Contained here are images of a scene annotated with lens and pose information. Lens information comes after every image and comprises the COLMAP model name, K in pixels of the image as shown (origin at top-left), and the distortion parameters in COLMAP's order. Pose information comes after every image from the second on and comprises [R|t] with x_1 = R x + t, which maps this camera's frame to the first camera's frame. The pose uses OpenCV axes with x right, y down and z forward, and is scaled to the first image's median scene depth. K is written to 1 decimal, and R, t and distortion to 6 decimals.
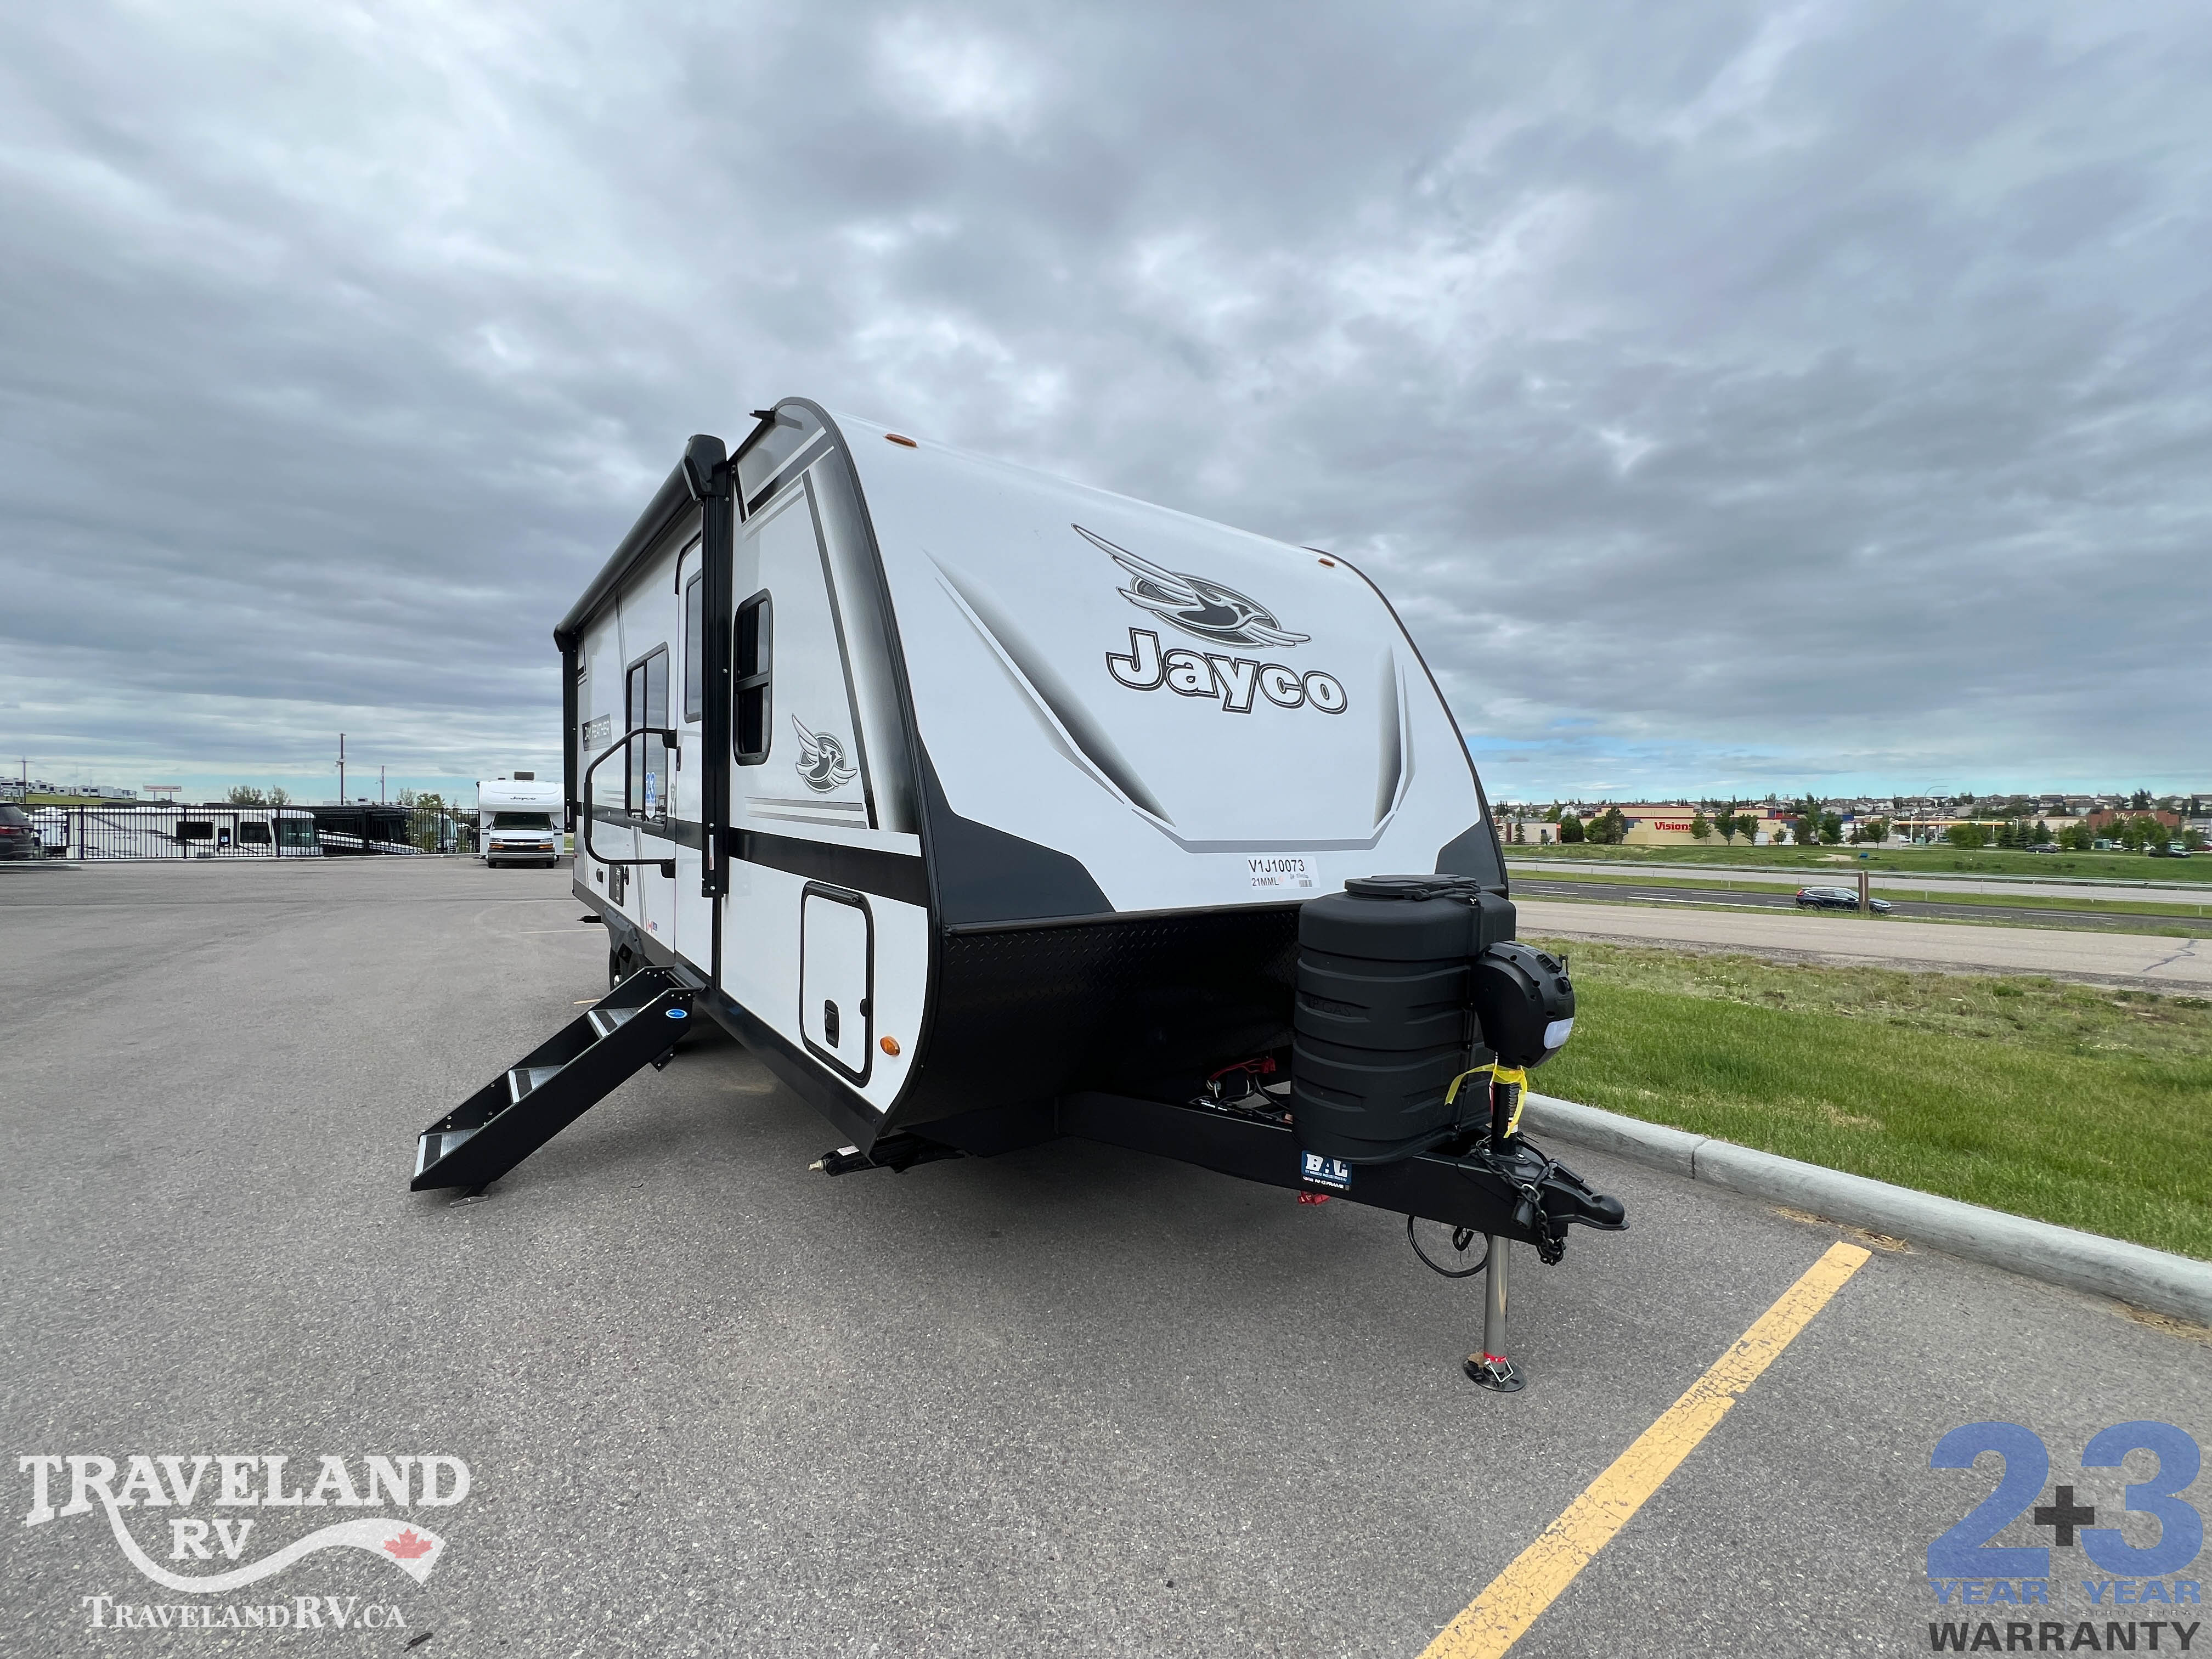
lens RADIAL K [[879.3, 0, 1127.1], [0, 879.3, 843.3], [0, 0, 1]] dist [-0.000140, 0.000249]
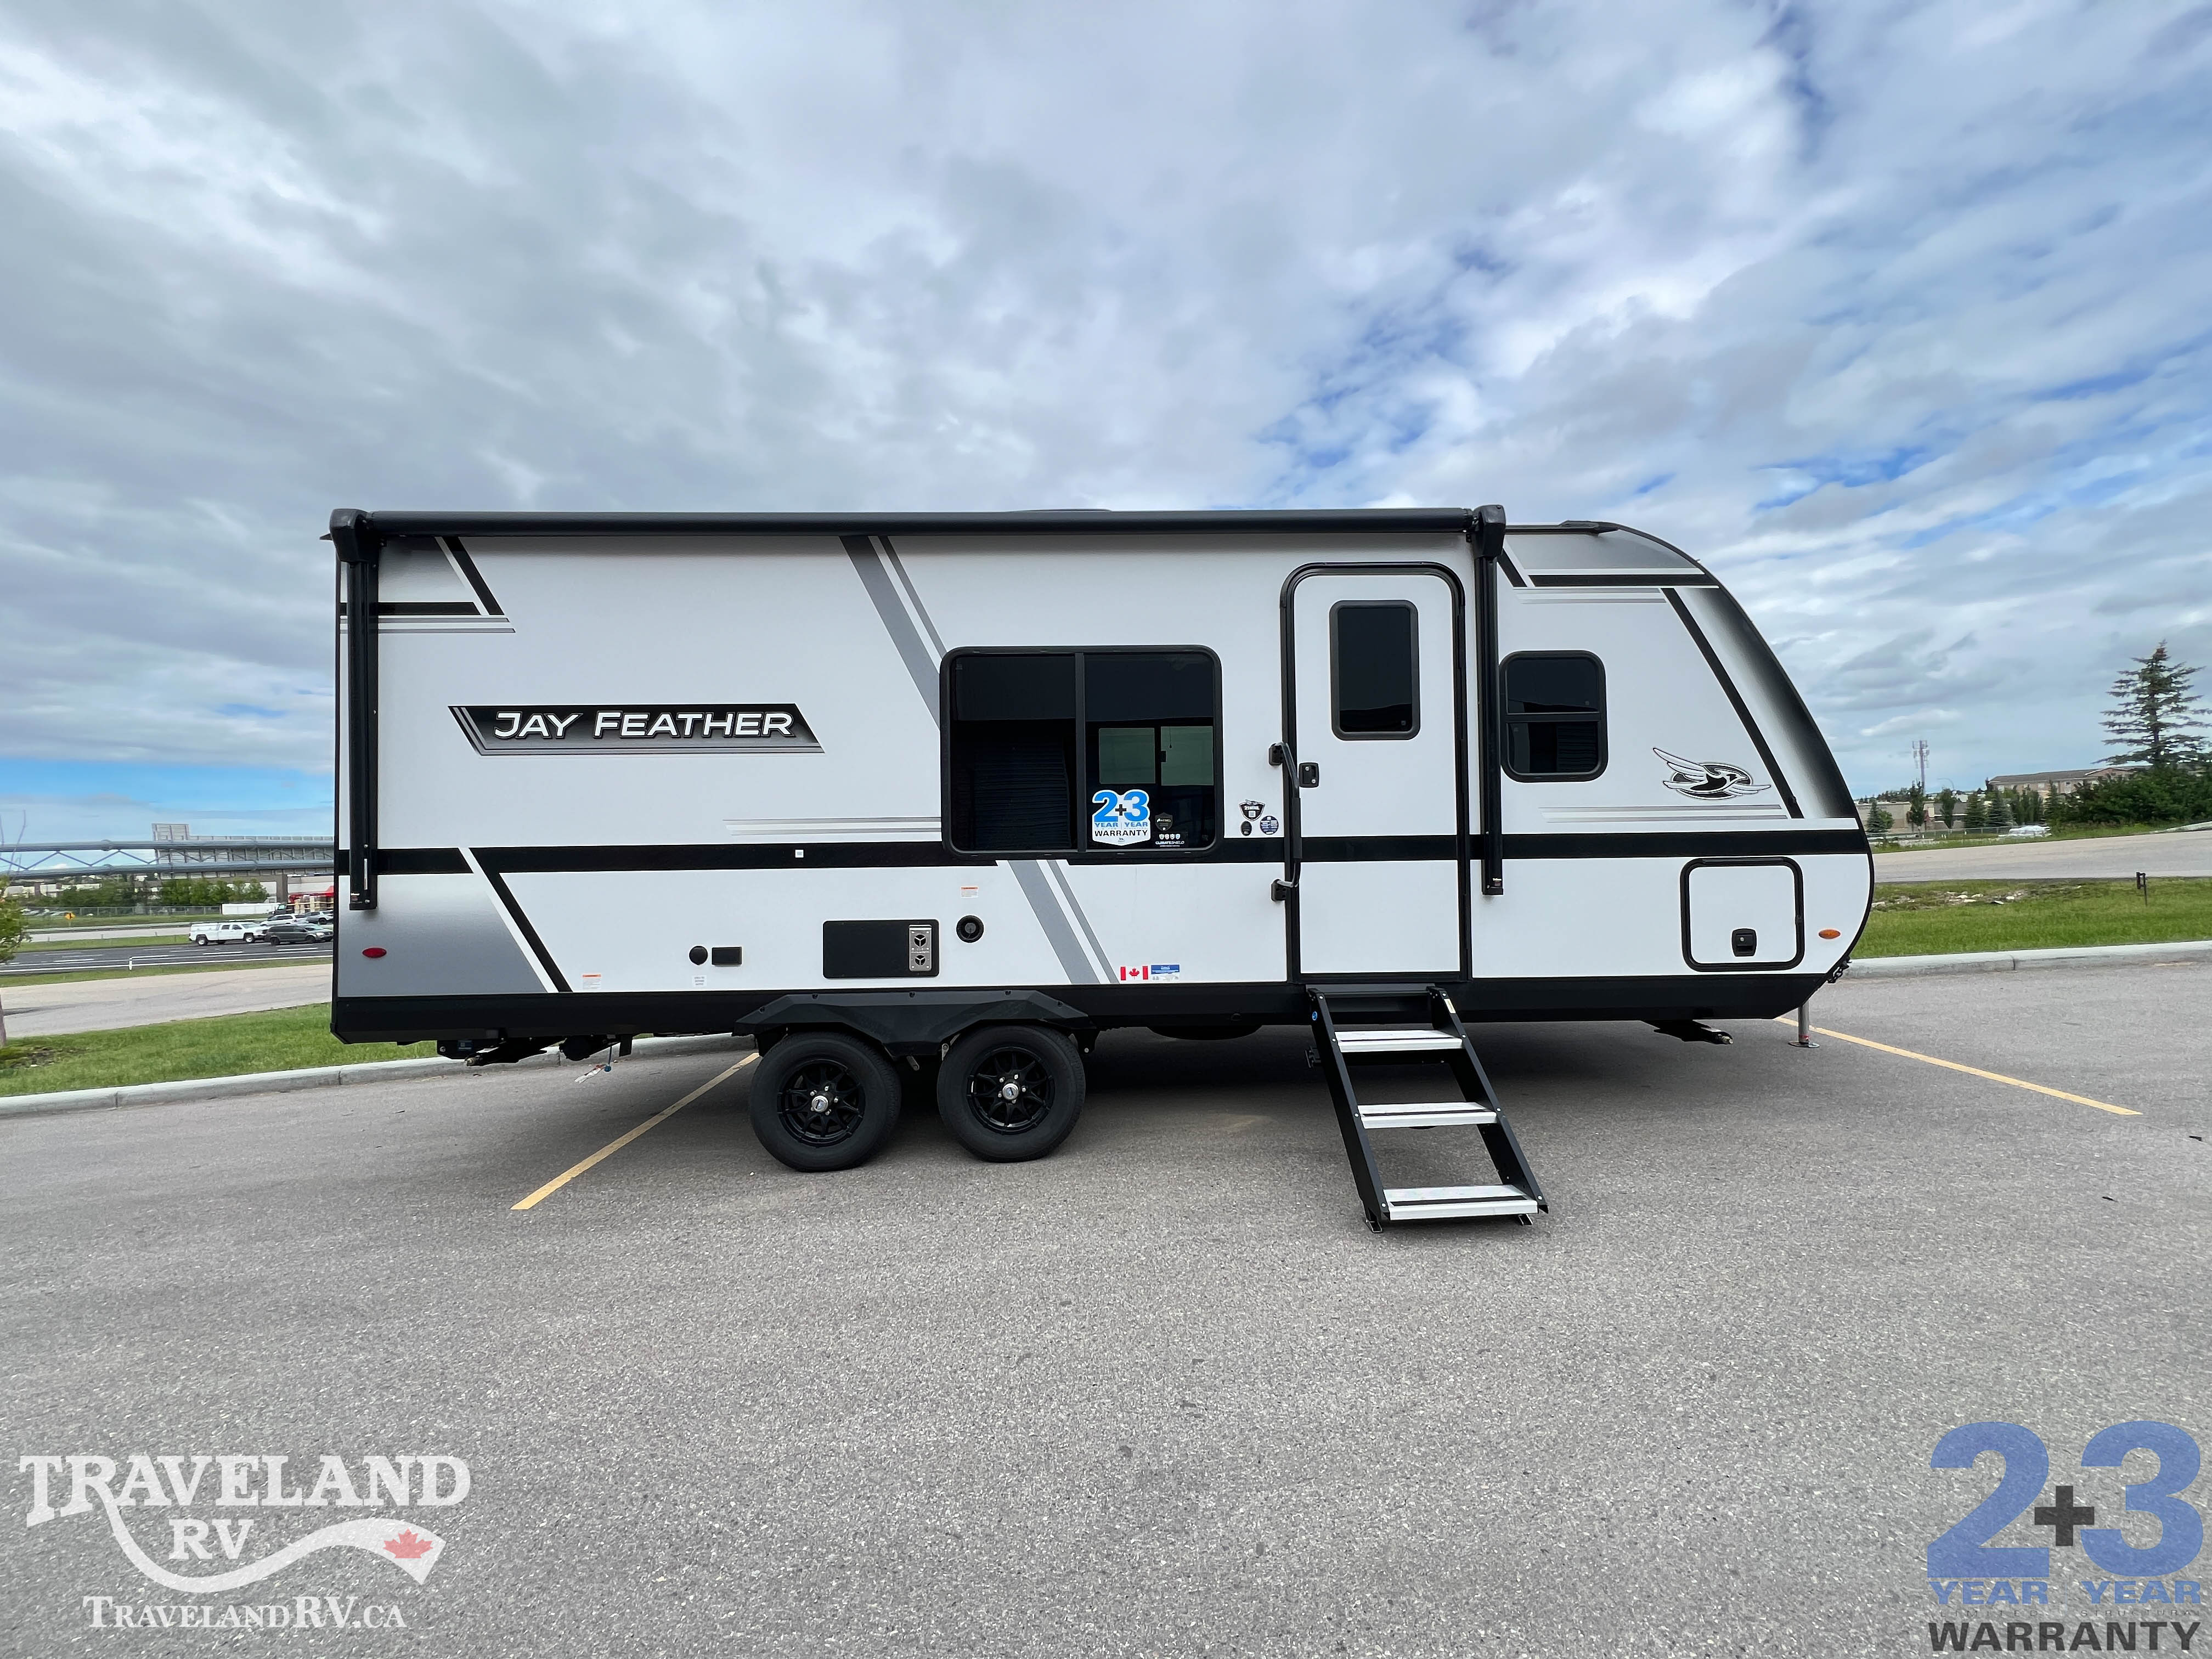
lens RADIAL K [[879.3, 0, 1103.0], [0, 879.3, 832.5], [0, 0, 1]] dist [-0.000140, 0.000249]
pose [[0.581364, -0.022027, 0.813345, -0.120521], [0.066478, 0.997577, -0.020501, -0.002097], [-0.810923, 0.065988, 0.581420, 0.052038]]
